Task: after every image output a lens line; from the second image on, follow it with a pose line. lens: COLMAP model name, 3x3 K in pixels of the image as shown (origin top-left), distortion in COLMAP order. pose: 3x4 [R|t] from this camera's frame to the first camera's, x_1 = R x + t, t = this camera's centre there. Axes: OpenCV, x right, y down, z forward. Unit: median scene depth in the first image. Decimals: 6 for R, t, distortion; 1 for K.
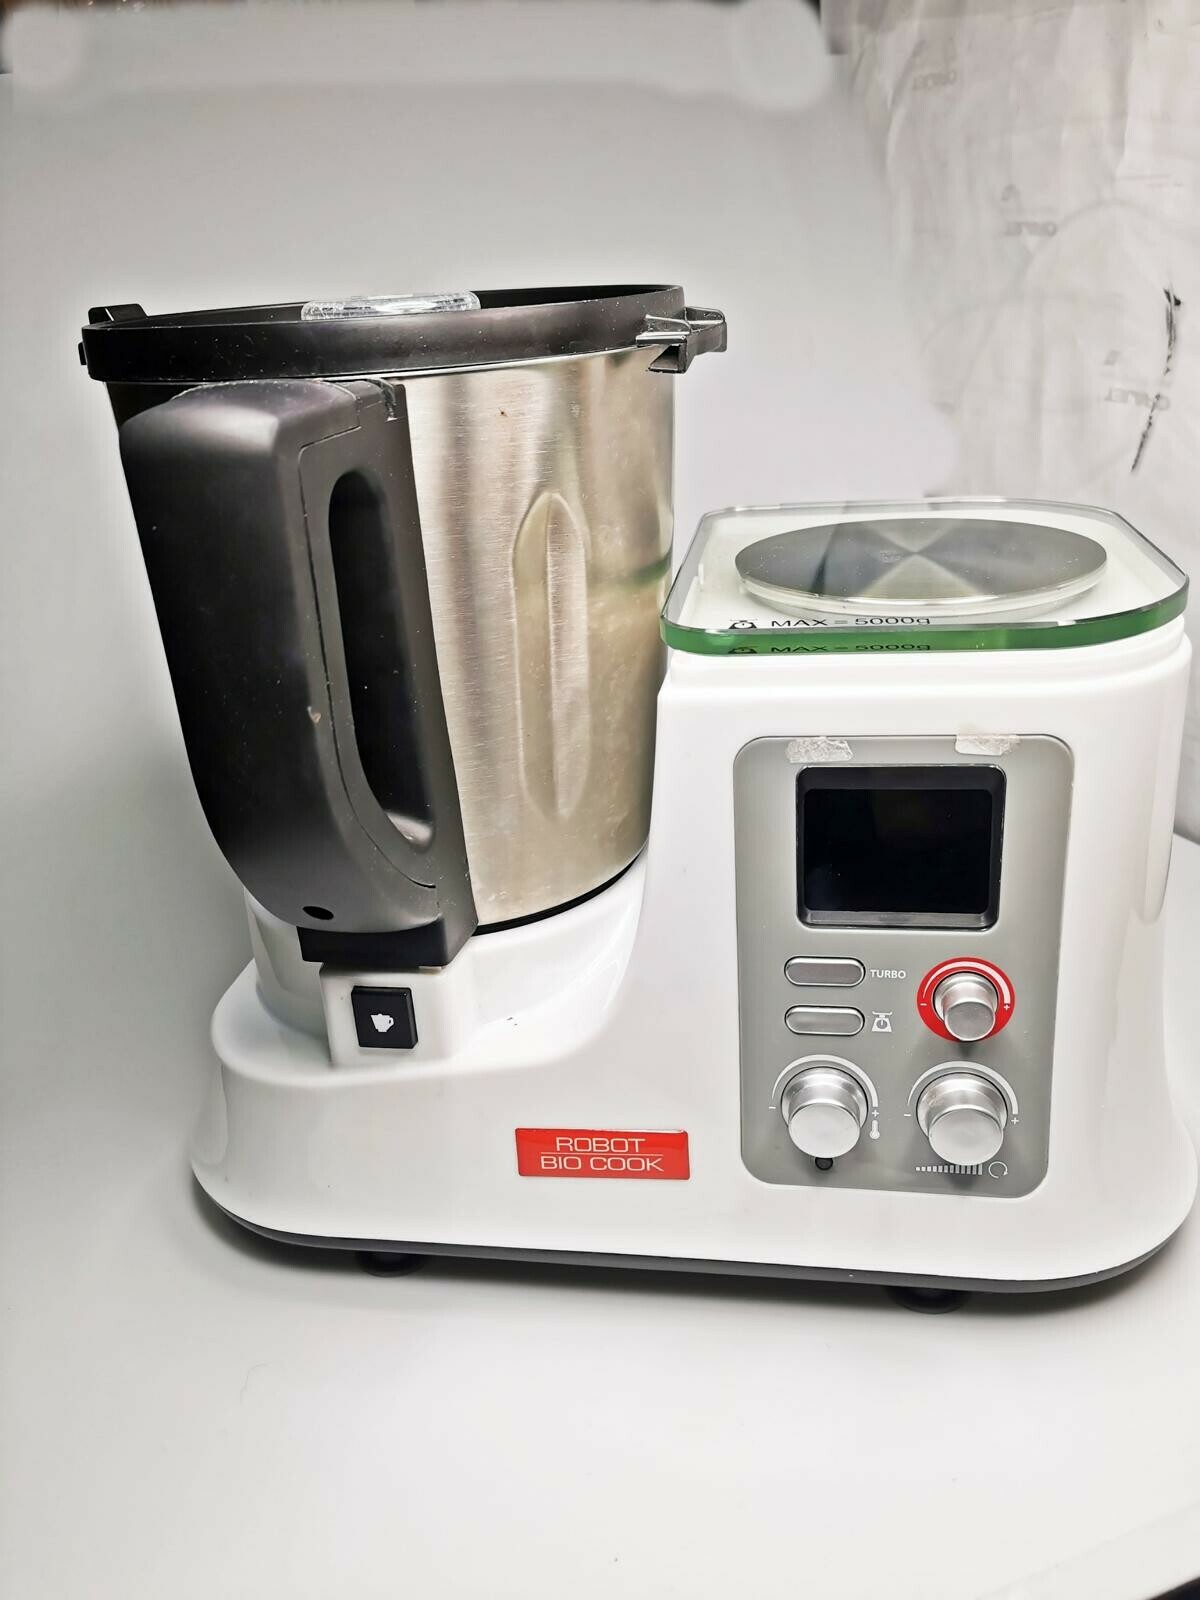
lens RADIAL K [[1233.9, 0, 600.0], [0, 1233.9, 800.0], [0, 0, 1]] dist [0.012977, 0.002224]
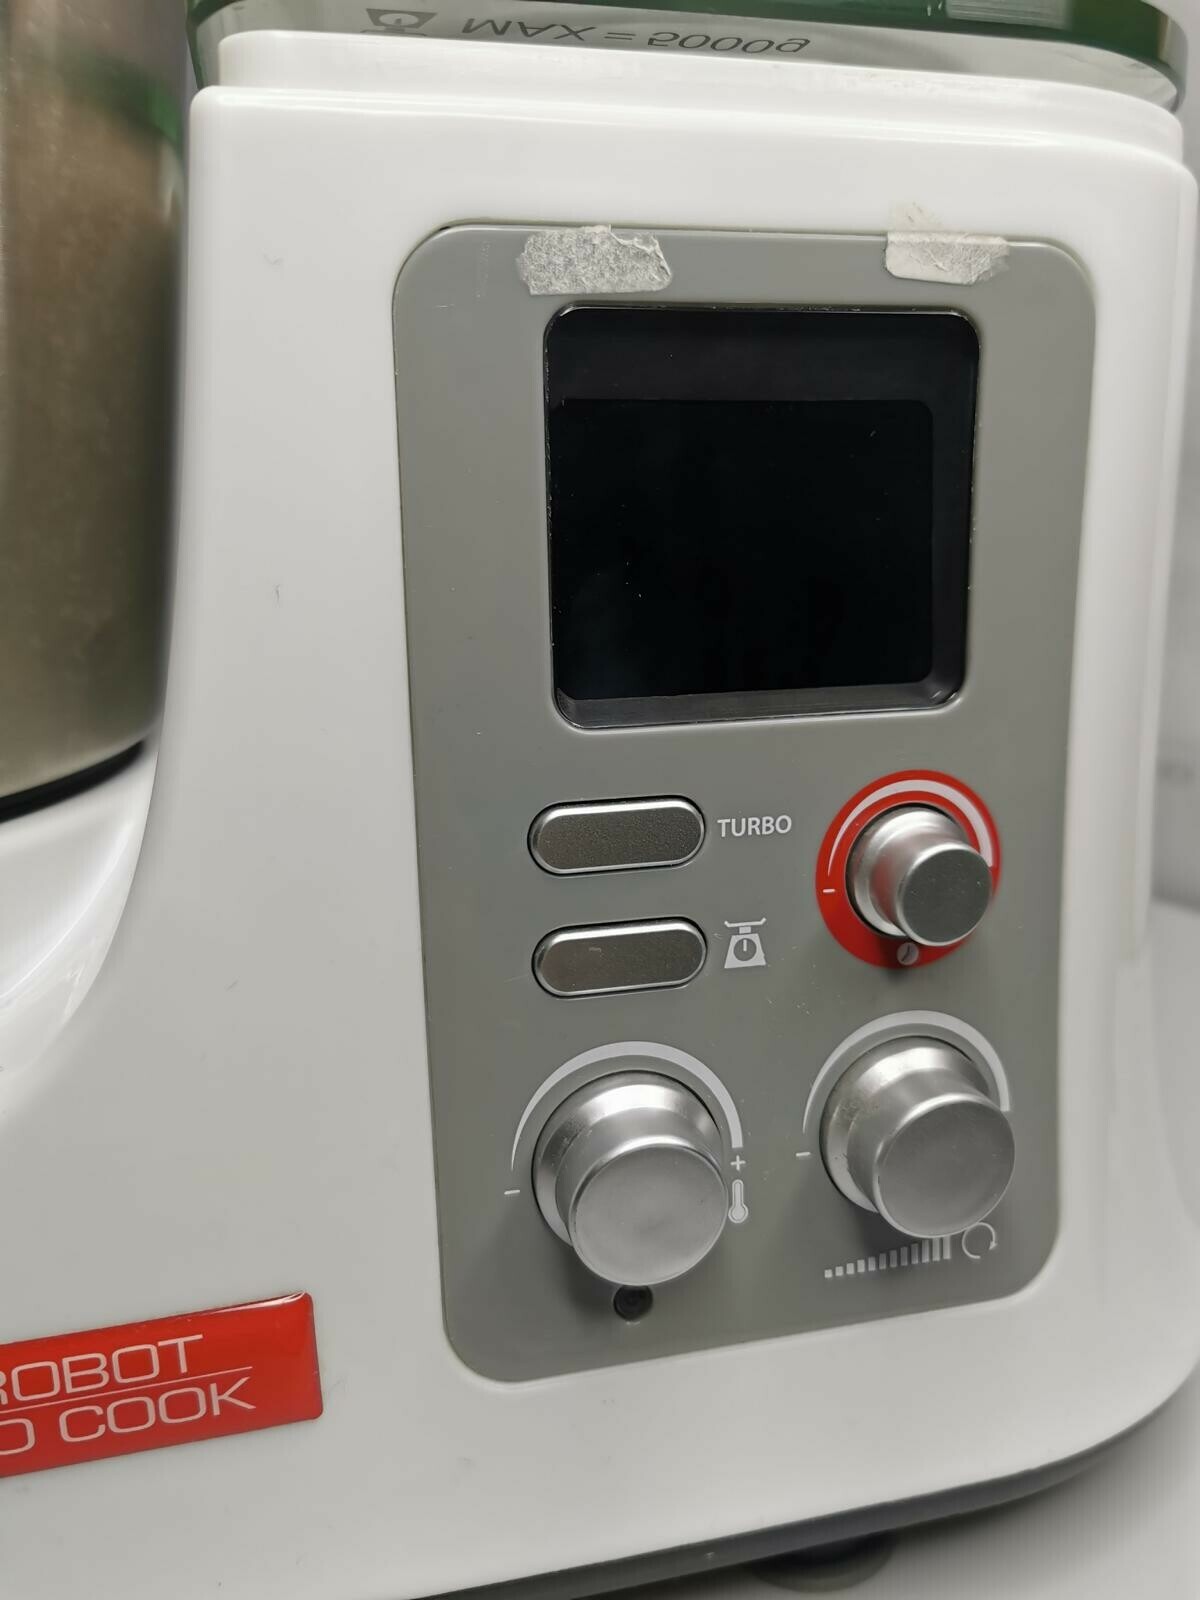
lens RADIAL K [[1281.3, 0, 600.0], [0, 1281.3, 800.0], [0, 0, 1]] dist [0.006955, -0.064388]
pose [[0.920044, -0.043095, 0.389437, 0.001443], [0.101101, 0.986386, -0.129698, 0.183068], [-0.378546, 0.158700, 0.911876, 0.587934]]
